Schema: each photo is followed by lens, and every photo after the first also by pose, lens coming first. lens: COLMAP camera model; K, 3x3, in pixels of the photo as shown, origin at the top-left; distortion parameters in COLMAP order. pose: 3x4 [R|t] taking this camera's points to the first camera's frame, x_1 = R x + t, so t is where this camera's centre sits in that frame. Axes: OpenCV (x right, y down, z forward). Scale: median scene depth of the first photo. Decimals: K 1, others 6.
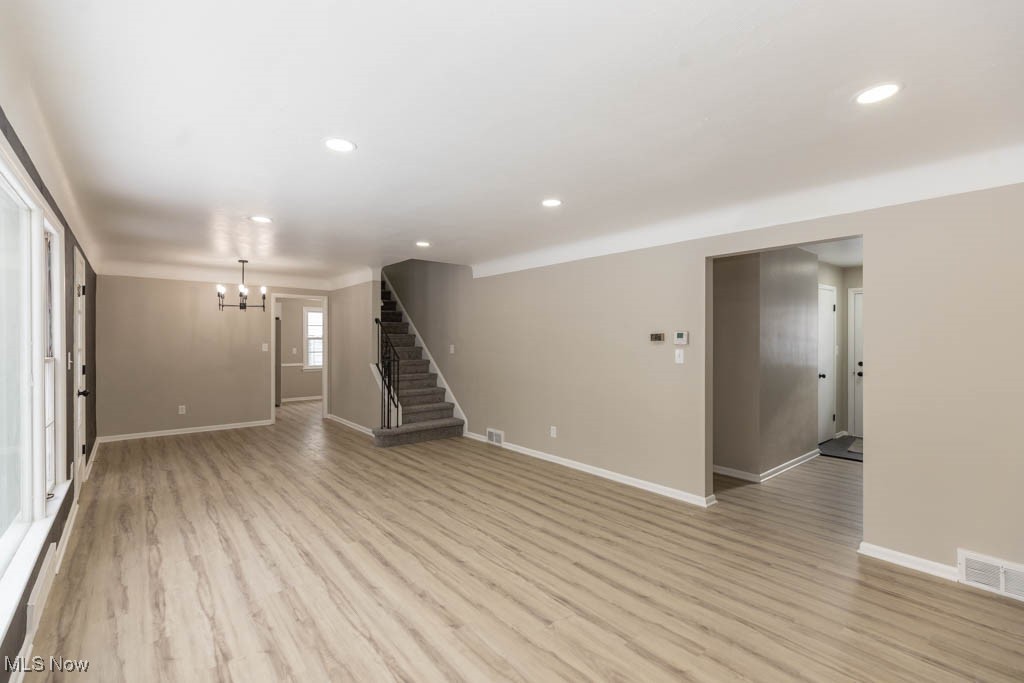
lens RADIAL K [[461.0, 0, 510.0], [0, 461.0, 343.5], [0, 0, 1]] dist [-0.000212, 0.000341]
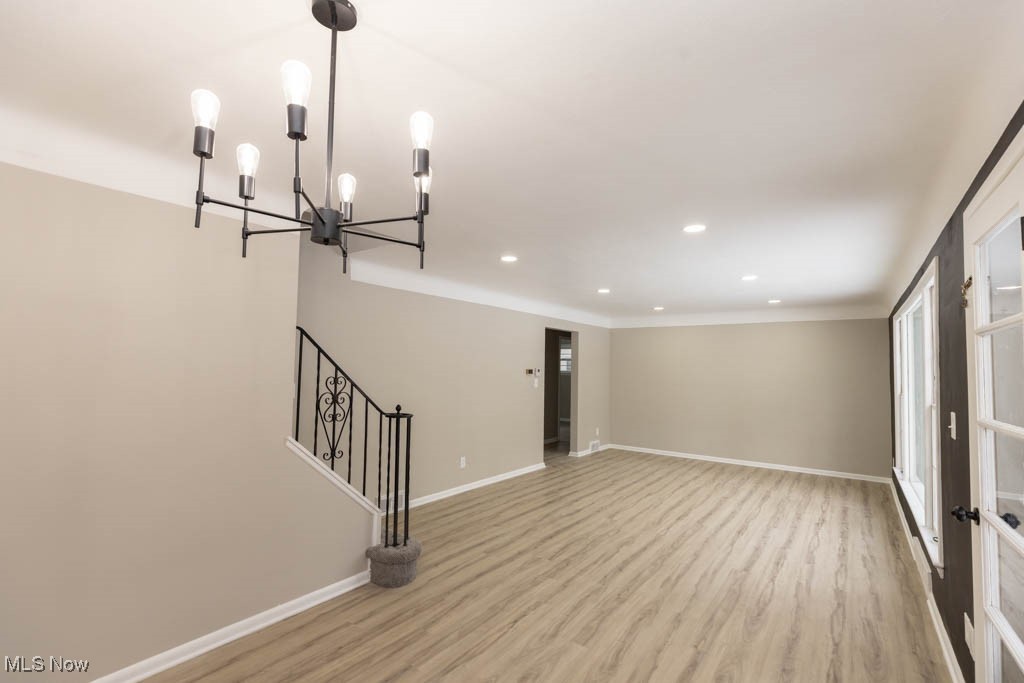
lens RADIAL K [[461.0, 0, 507.6], [0, 461.0, 342.6], [0, 0, 1]] dist [-0.000212, 0.000341]
pose [[-0.239529, 0.046311, 0.969784, -1.305284], [-0.008966, 0.998714, -0.049907, -0.036257], [-0.970848, -0.020649, -0.238806, 1.595434]]
